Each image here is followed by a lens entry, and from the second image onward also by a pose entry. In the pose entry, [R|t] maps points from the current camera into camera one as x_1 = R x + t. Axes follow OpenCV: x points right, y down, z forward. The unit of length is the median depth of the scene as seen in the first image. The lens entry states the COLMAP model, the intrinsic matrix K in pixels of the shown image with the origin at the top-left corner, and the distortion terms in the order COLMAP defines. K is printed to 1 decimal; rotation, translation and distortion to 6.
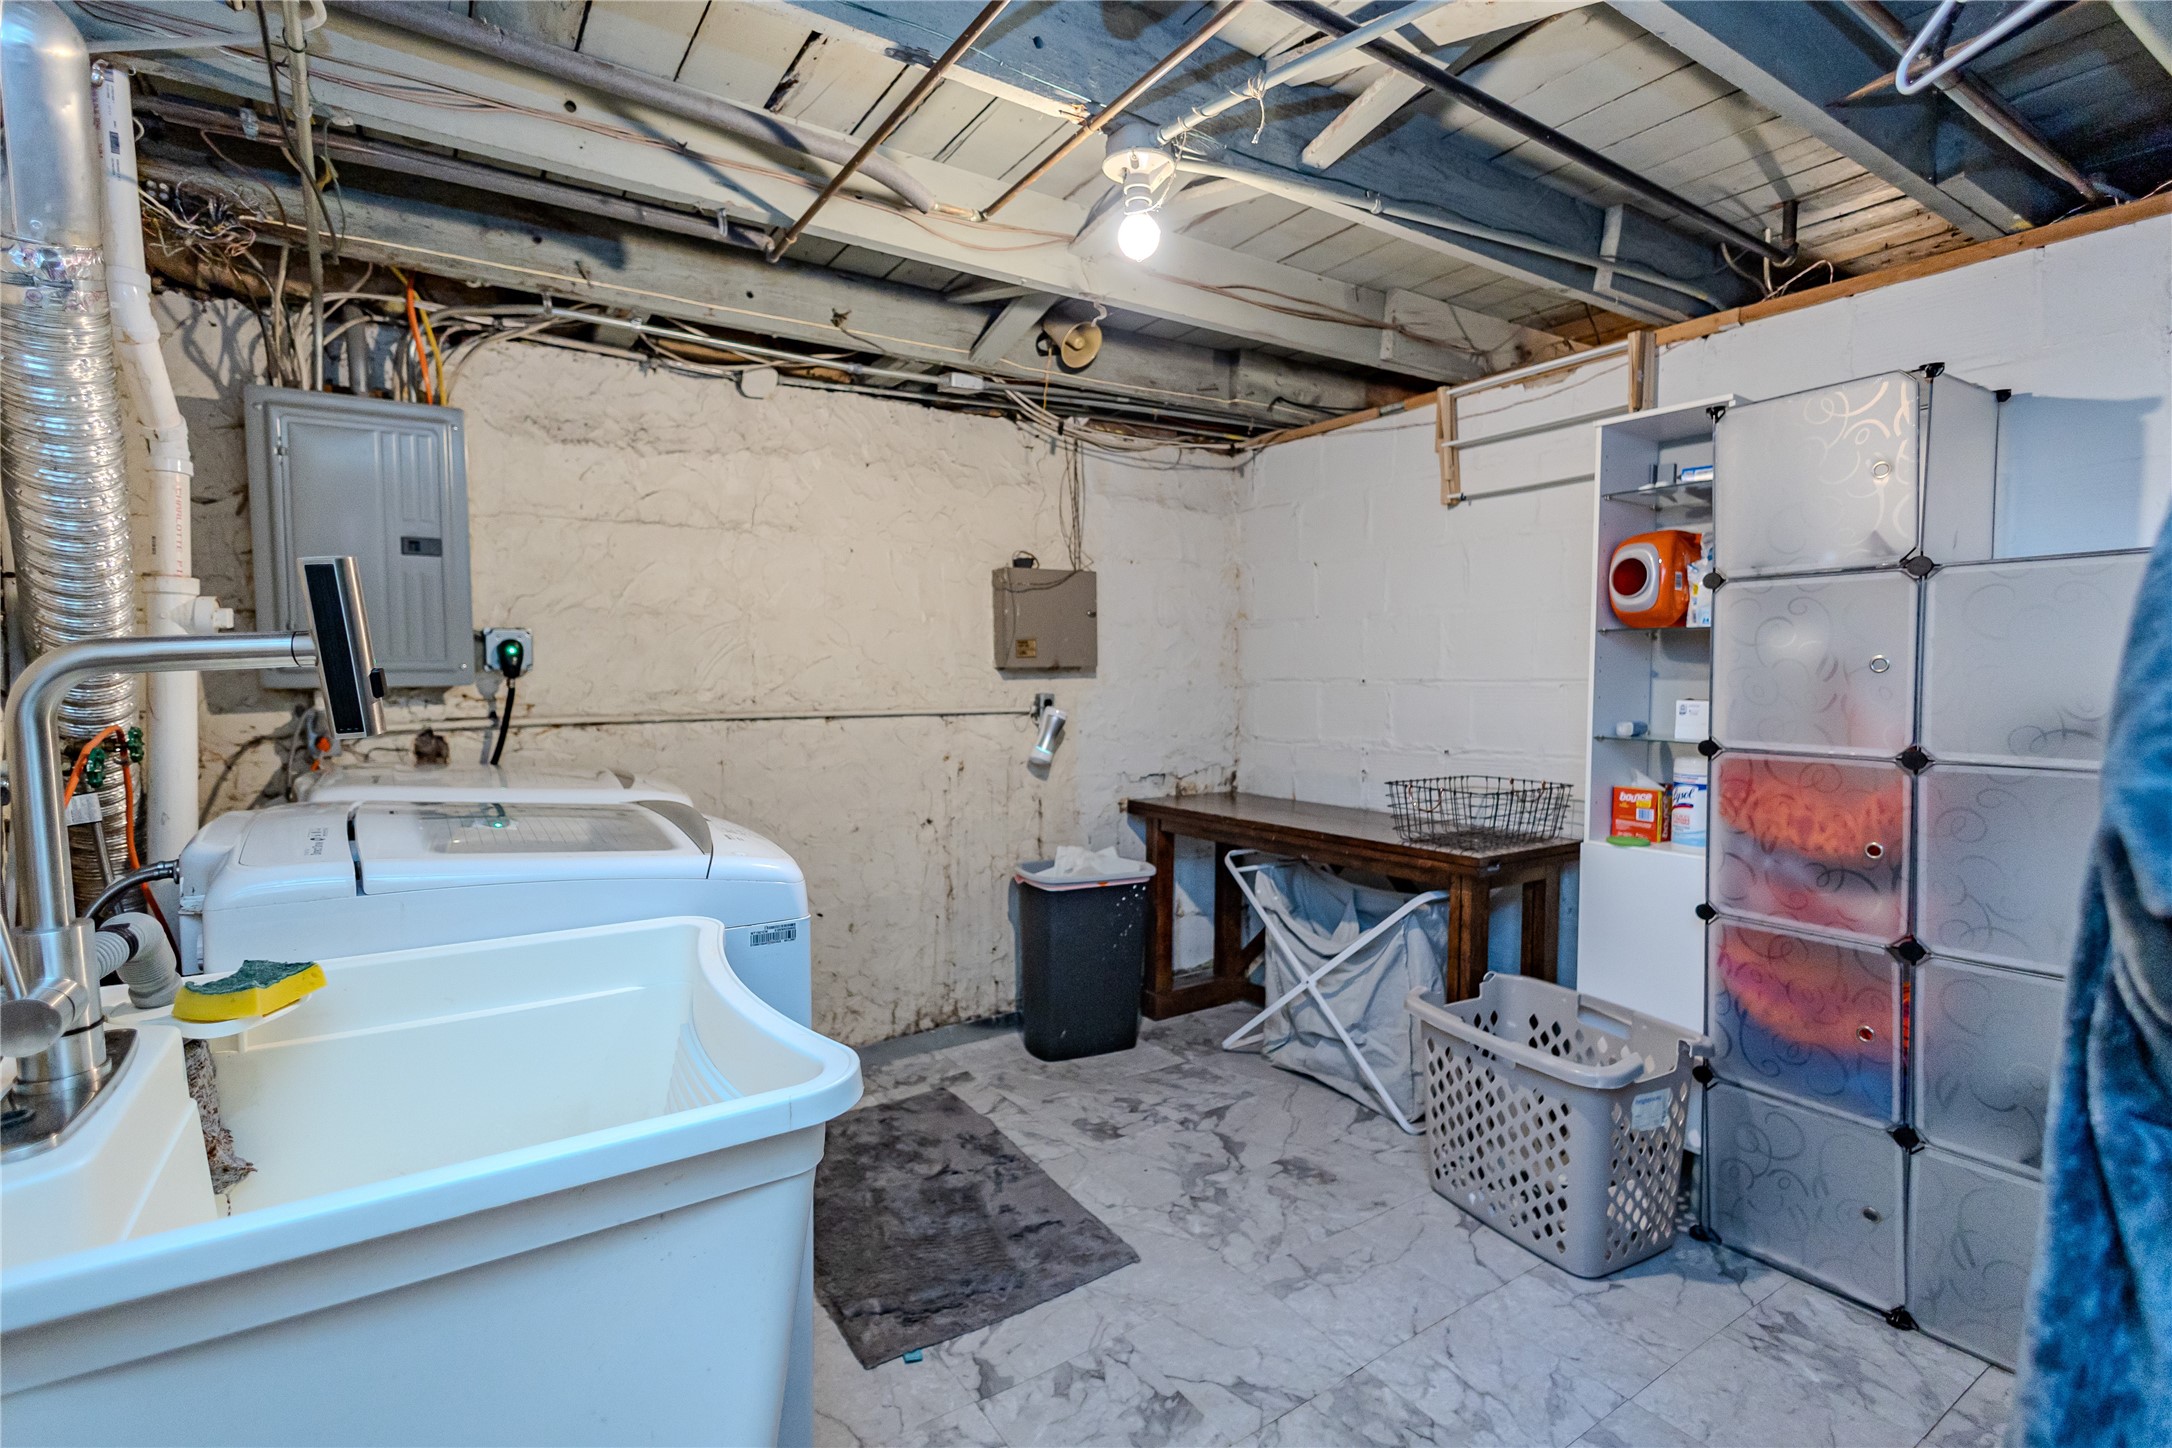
lens RADIAL K [[1005.2, 0, 1094.8], [0, 1005.2, 723.8], [0, 0, 1]] dist [0.011033, -0.003422]
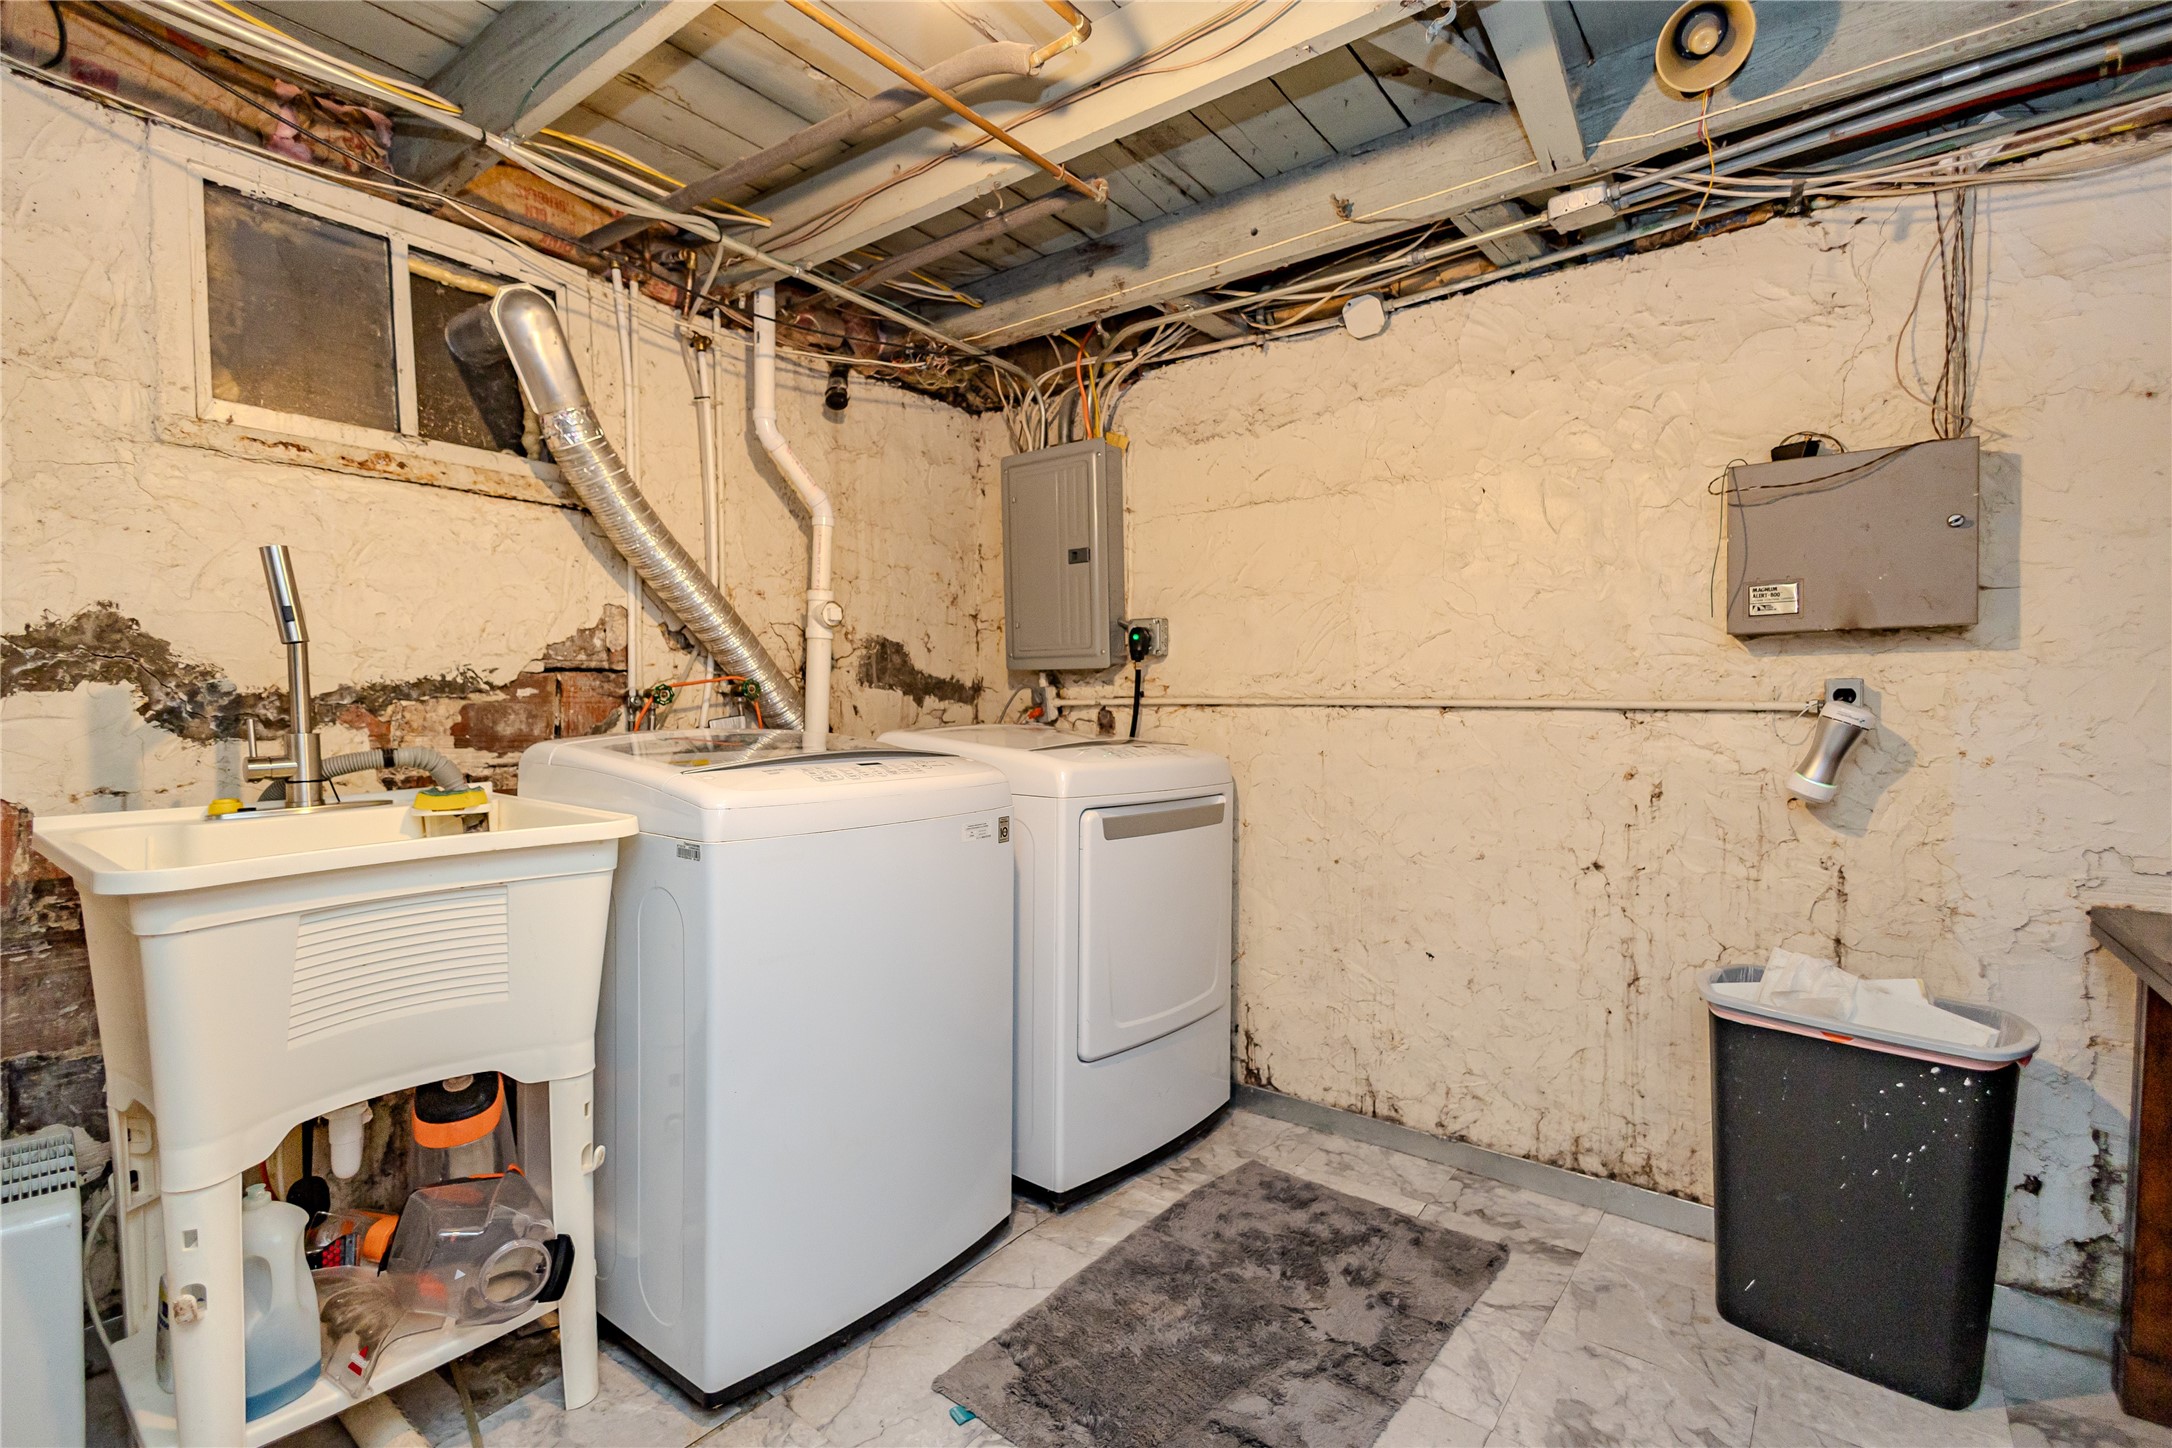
lens RADIAL K [[1005.2, 0, 1092.7], [0, 1005.2, 722.0], [0, 0, 1]] dist [0.011033, -0.003422]
pose [[0.313303, 0.023089, -0.949373, 0.419280], [-0.056976, 0.998361, 0.005478, 0.017221], [0.947943, 0.052375, 0.314105, 0.514534]]
